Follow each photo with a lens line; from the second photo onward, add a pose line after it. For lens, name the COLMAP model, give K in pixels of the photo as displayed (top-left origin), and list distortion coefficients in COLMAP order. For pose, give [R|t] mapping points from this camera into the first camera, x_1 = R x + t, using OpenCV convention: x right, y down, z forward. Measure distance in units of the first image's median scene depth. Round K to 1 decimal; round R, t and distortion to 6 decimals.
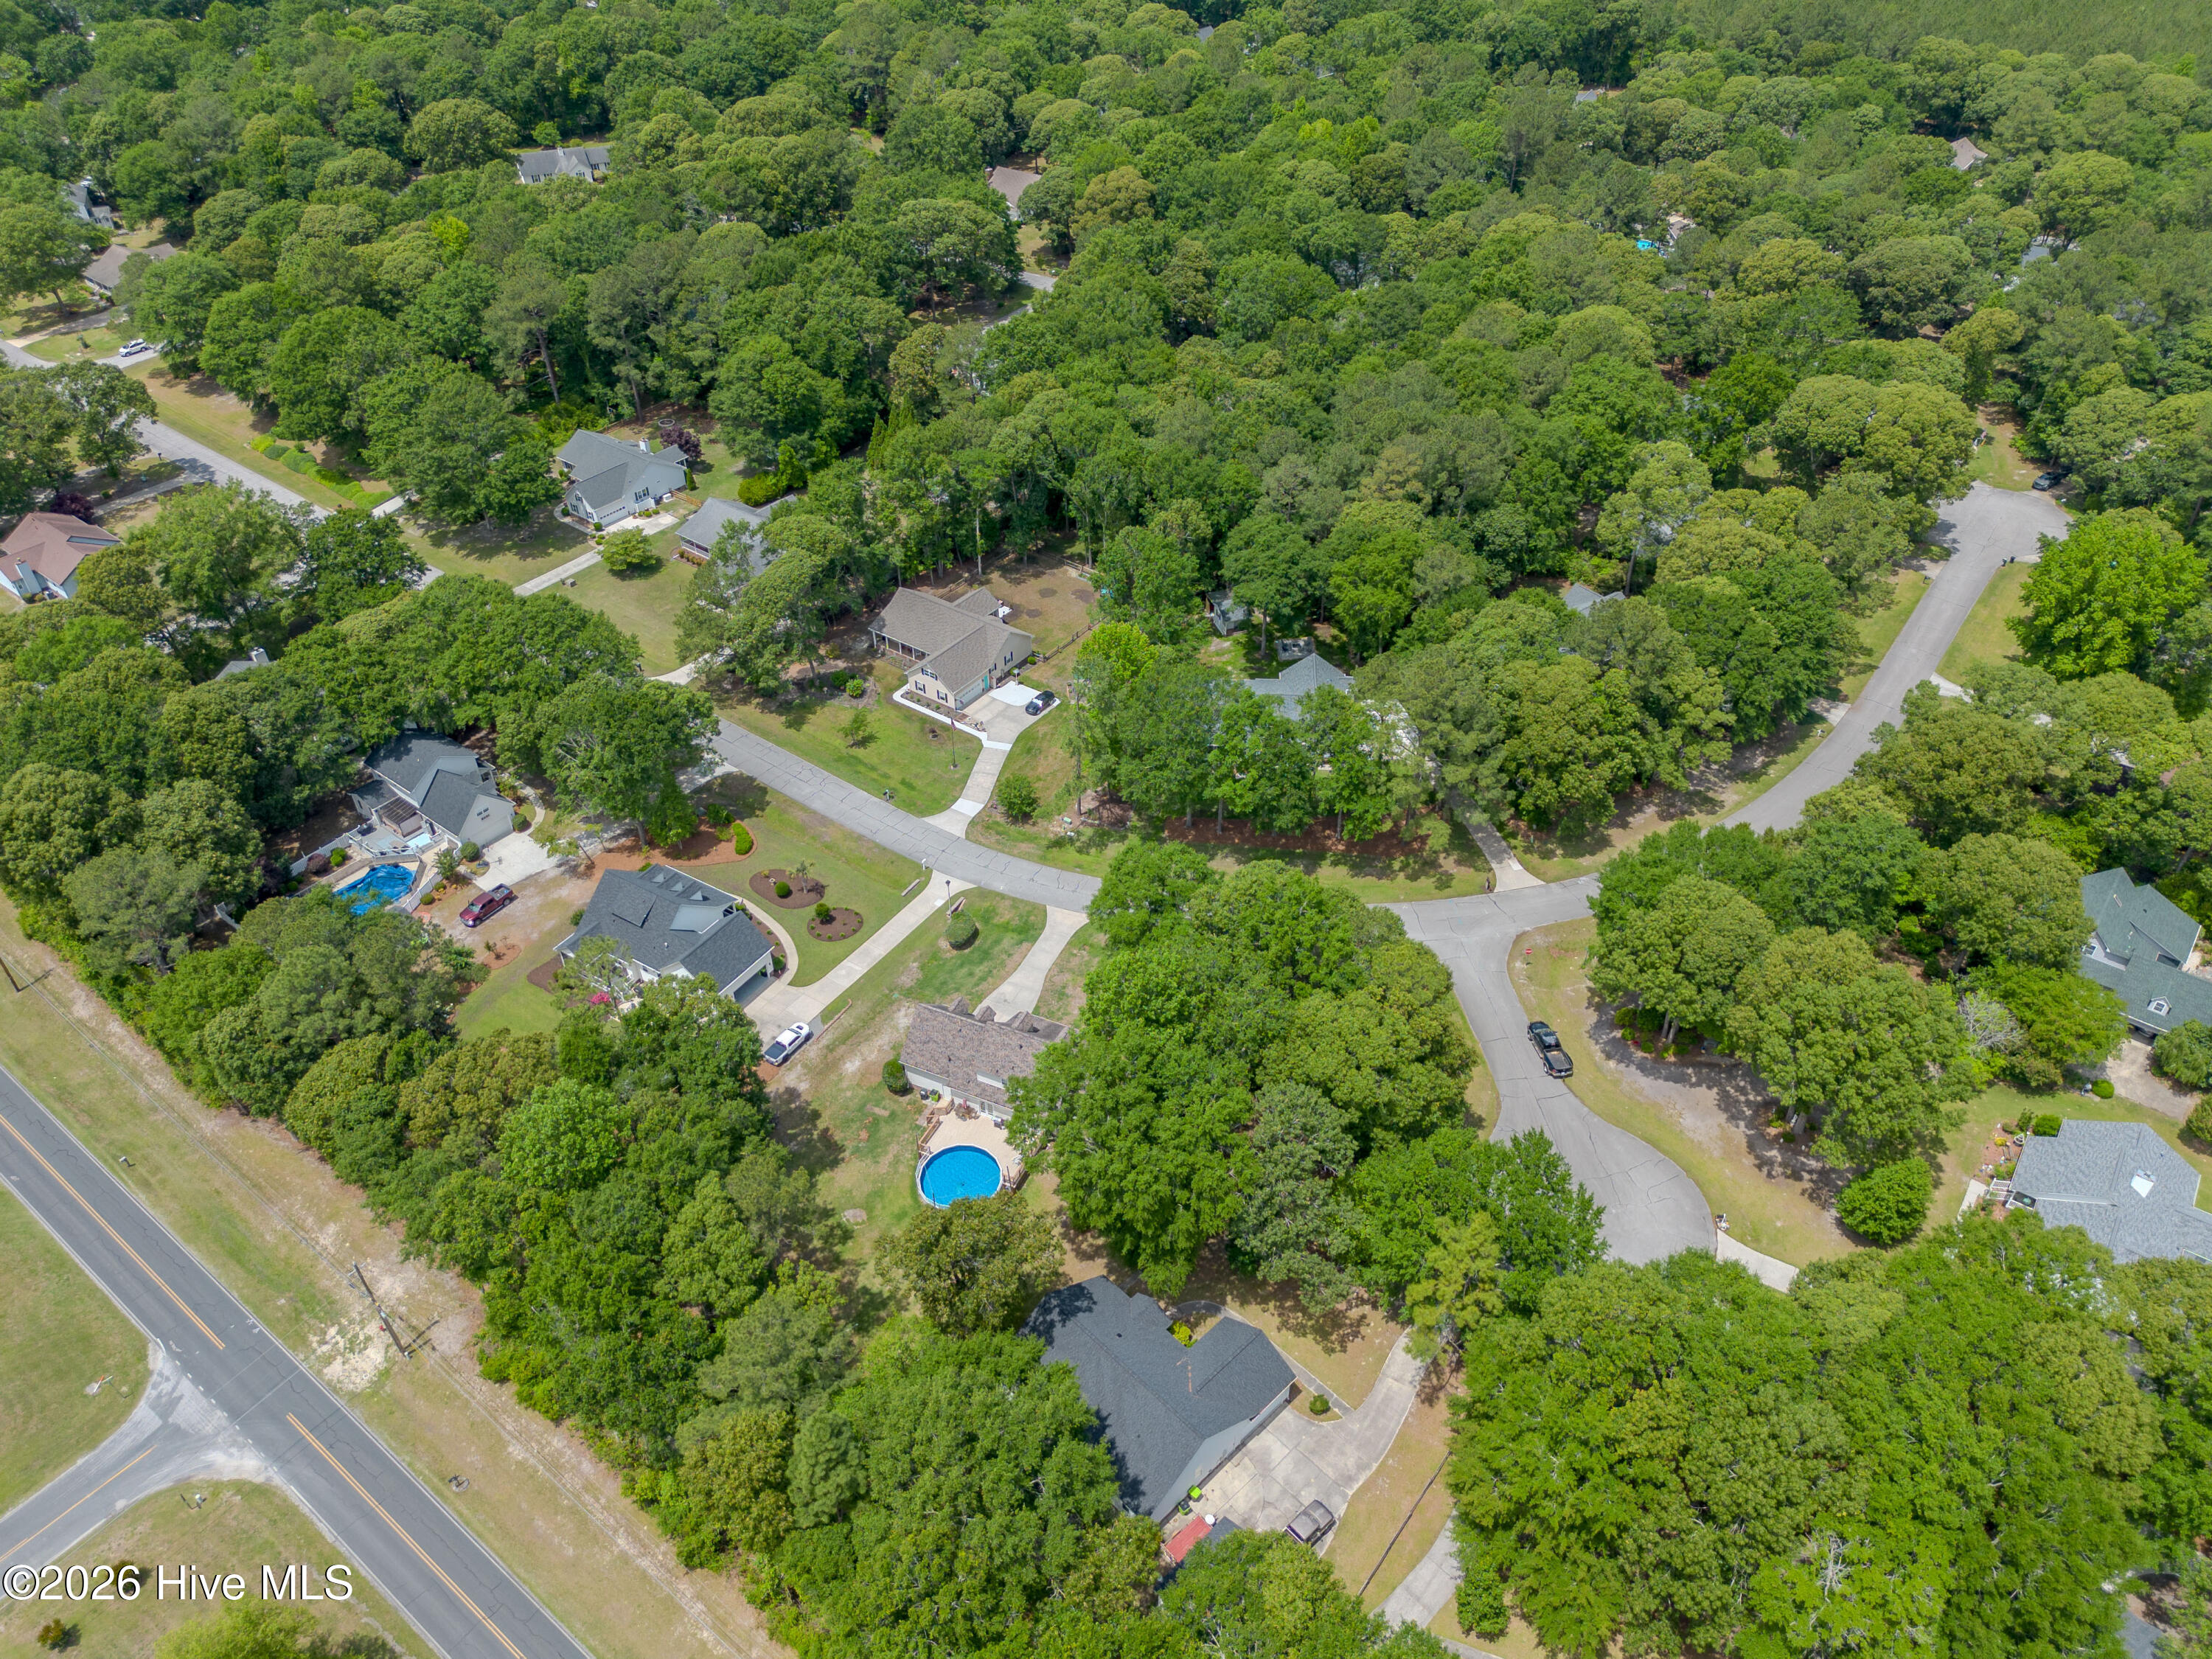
lens RADIAL K [[1568.3, 0, 1115.0], [0, 1568.3, 825.3], [0, 0, 1]] dist [0.065148, -0.051782]
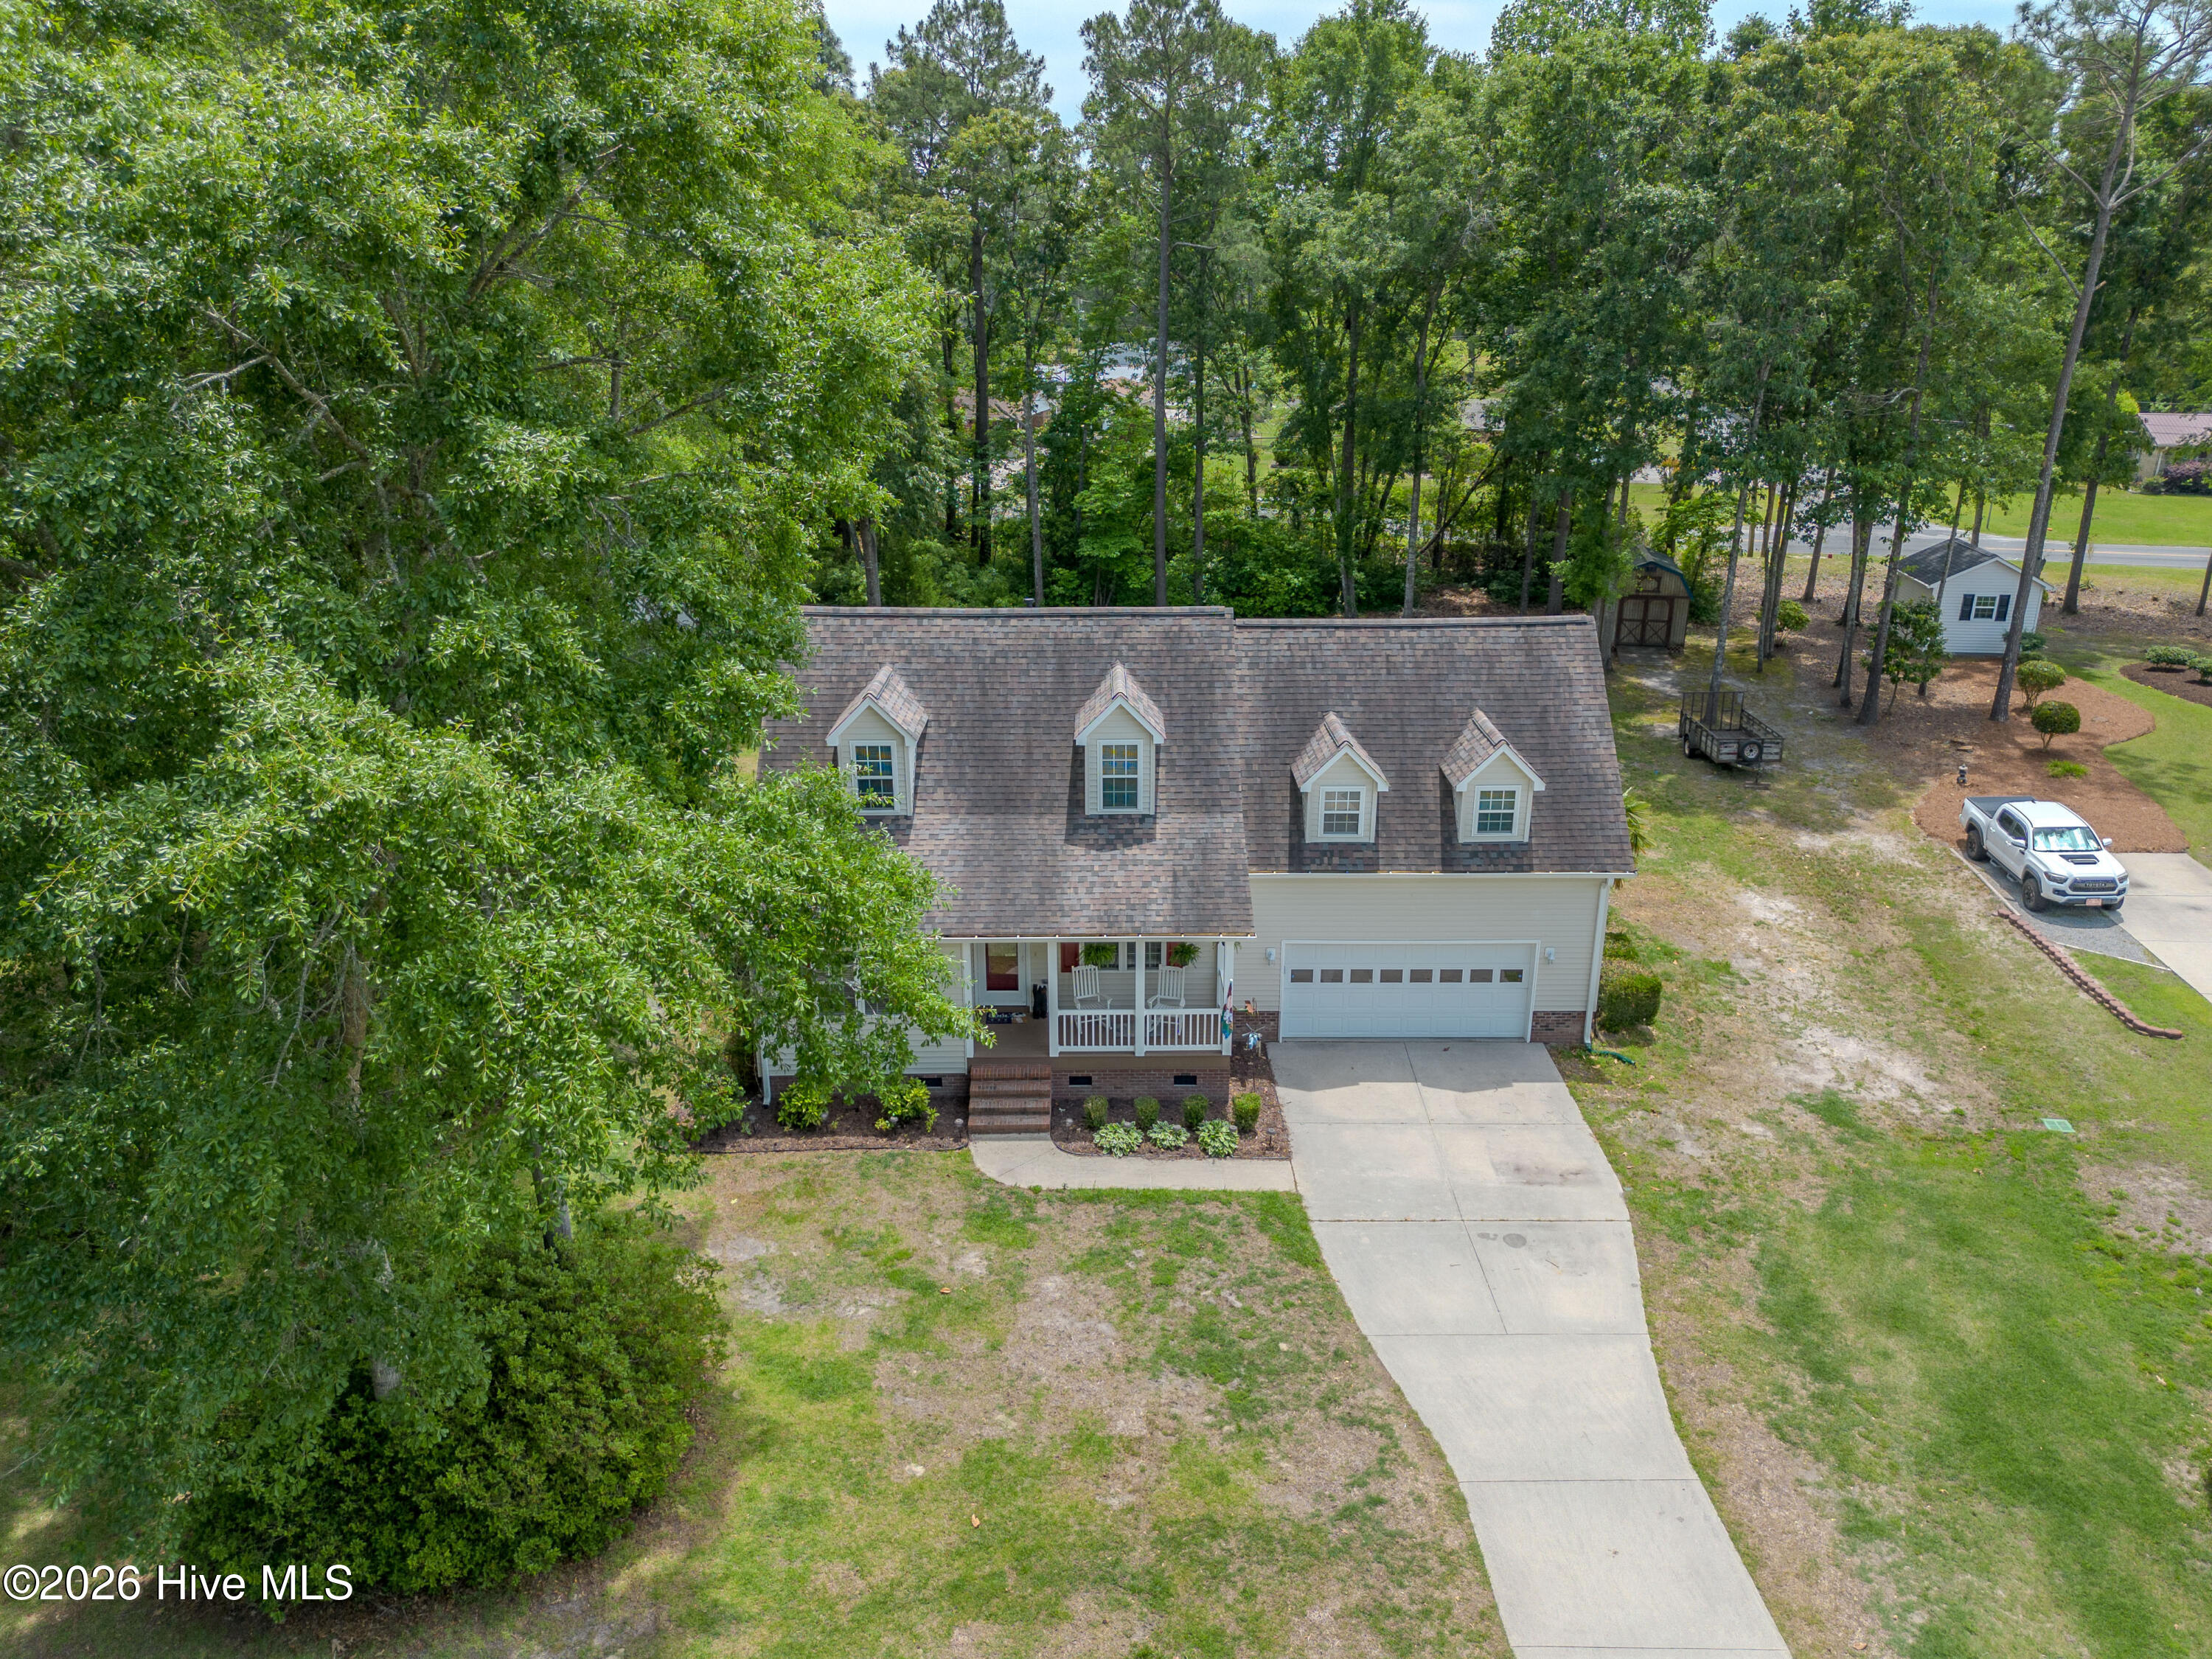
lens RADIAL K [[1568.3, 0, 1116.1], [0, 1568.3, 835.5], [0, 0, 1]] dist [0.065148, -0.051782]
pose [[-0.906155, 0.155596, -0.393285, 0.018961], [-0.255407, 0.539871, 0.802064, -0.022680], [0.337122, 0.827242, -0.449467, 0.904138]]
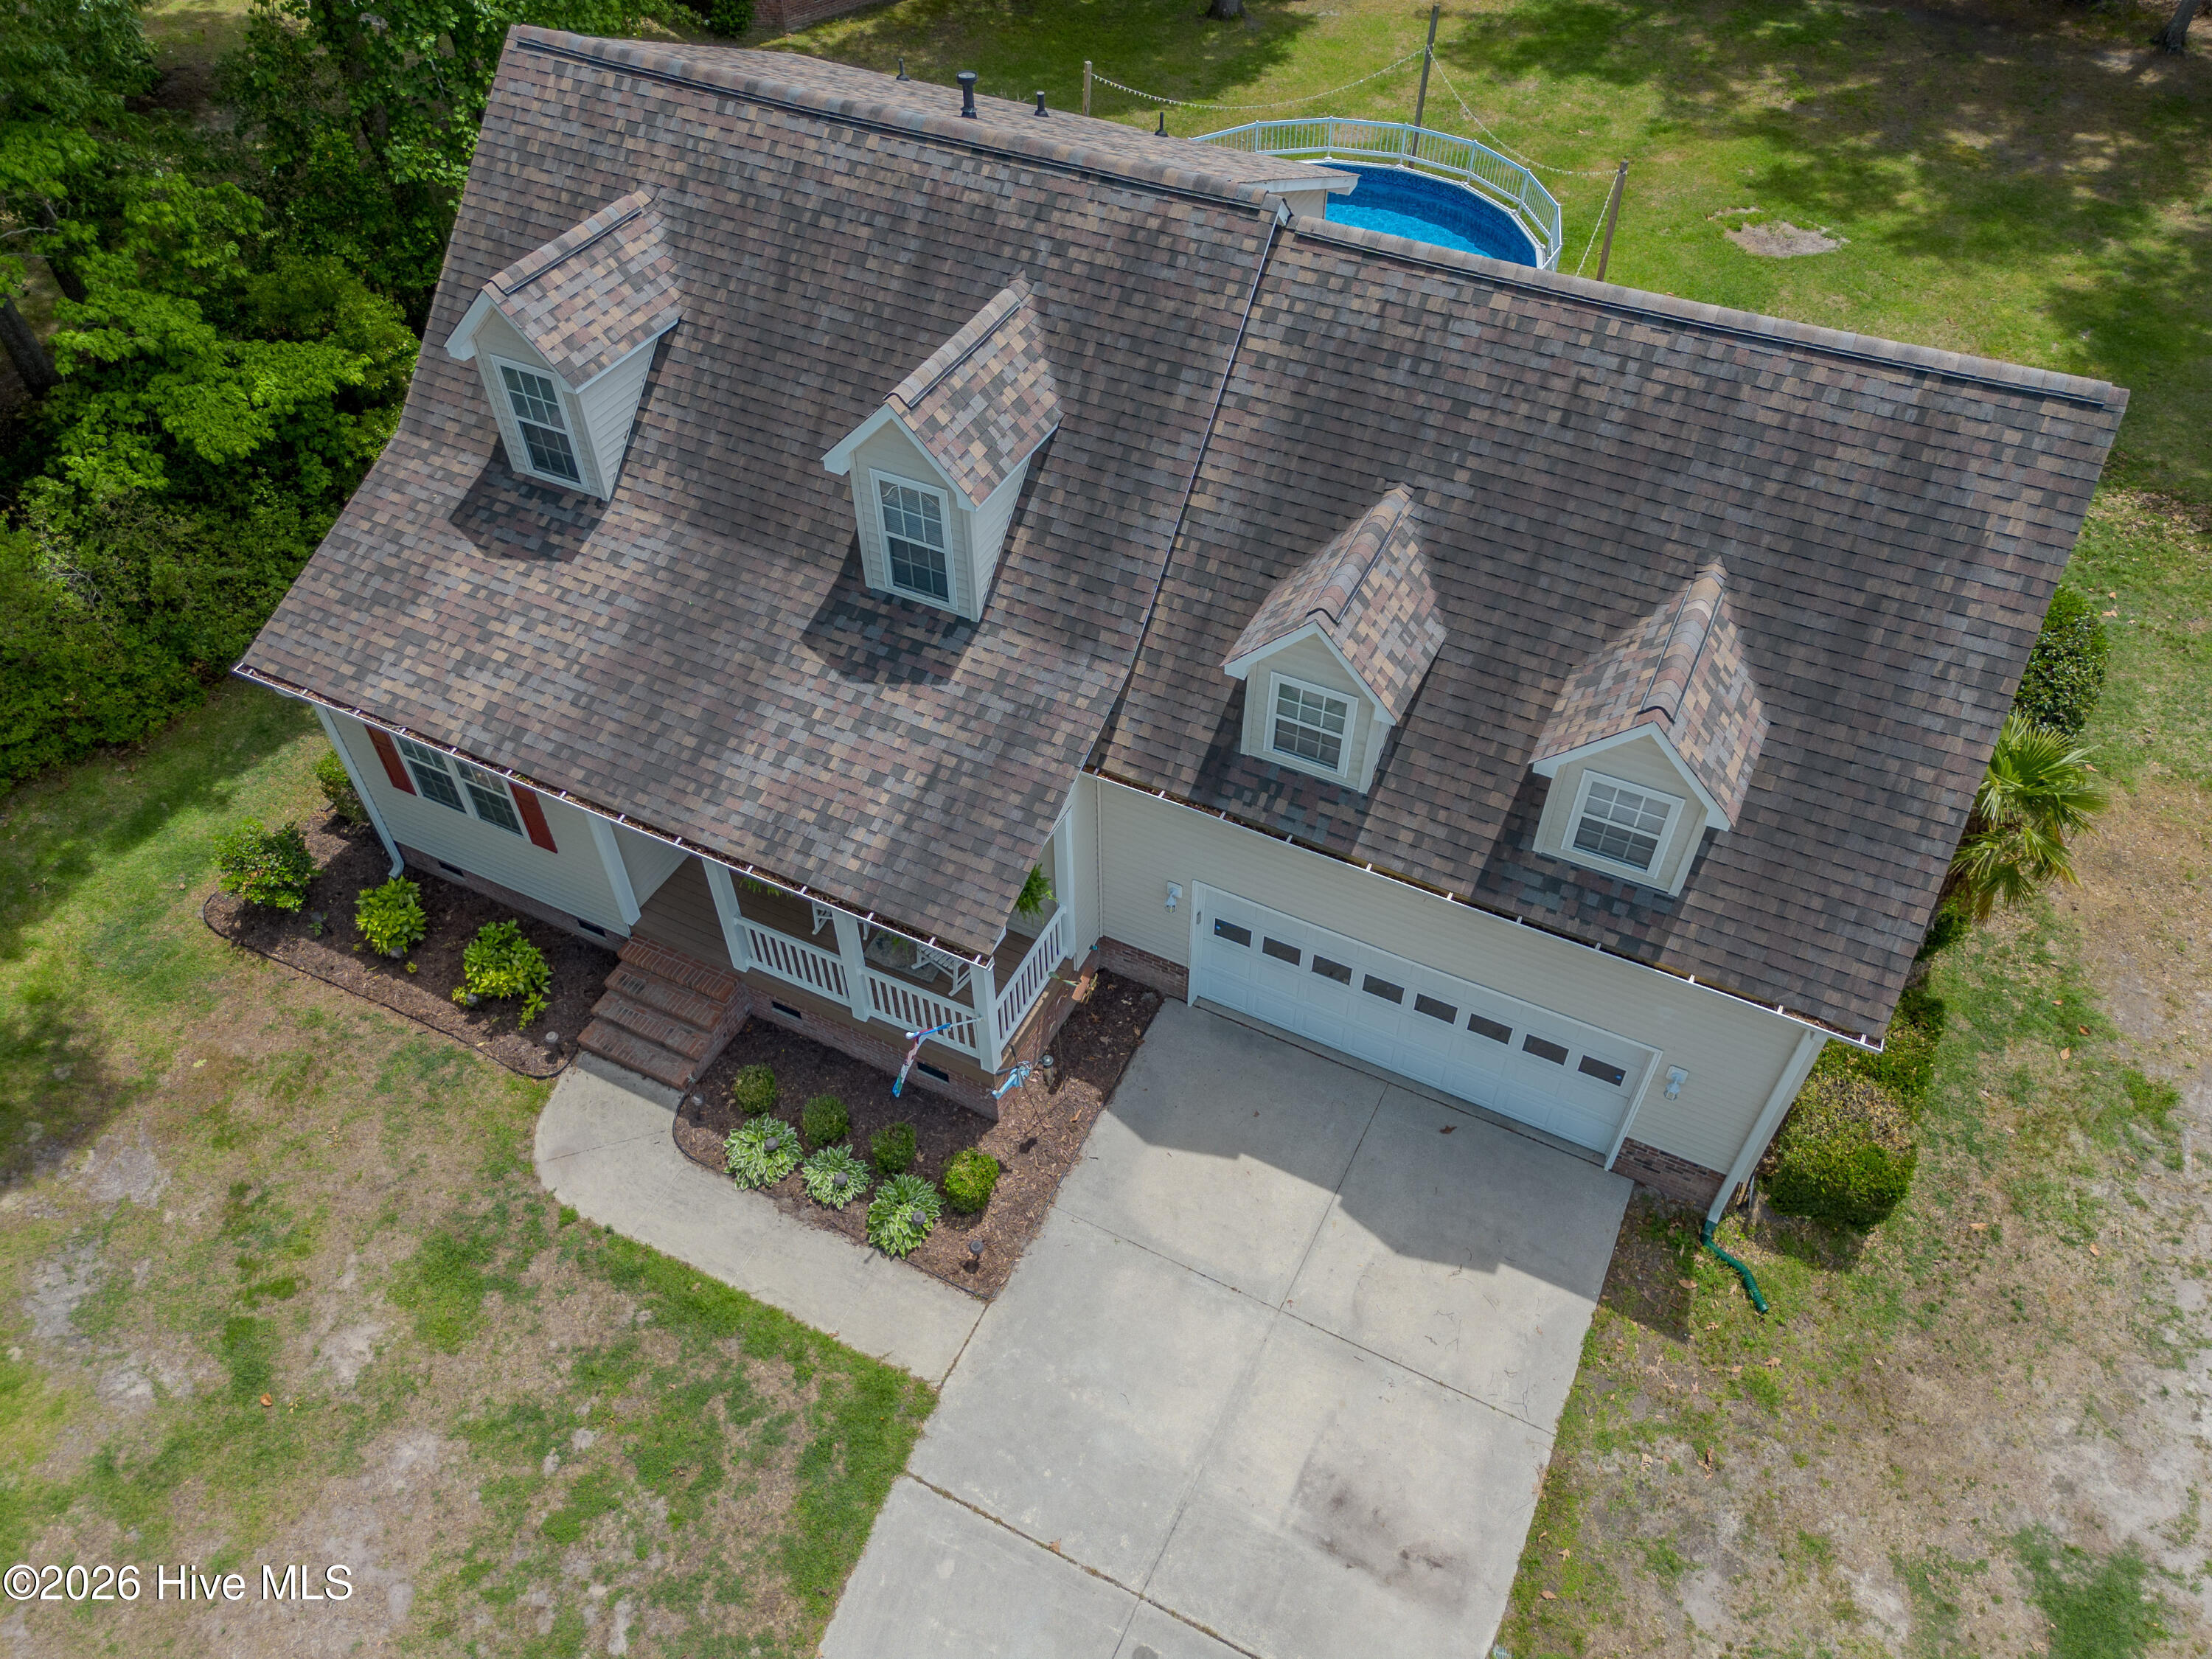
lens RADIAL K [[1568.3, 0, 1114.5], [0, 1568.3, 841.7], [0, 0, 1]] dist [0.065148, -0.051782]
pose [[-0.999408, -0.014424, 0.031244, -0.060112], [0.030088, 0.074403, 0.996774, 0.021094], [-0.016703, 0.997124, -0.073925, 0.848296]]
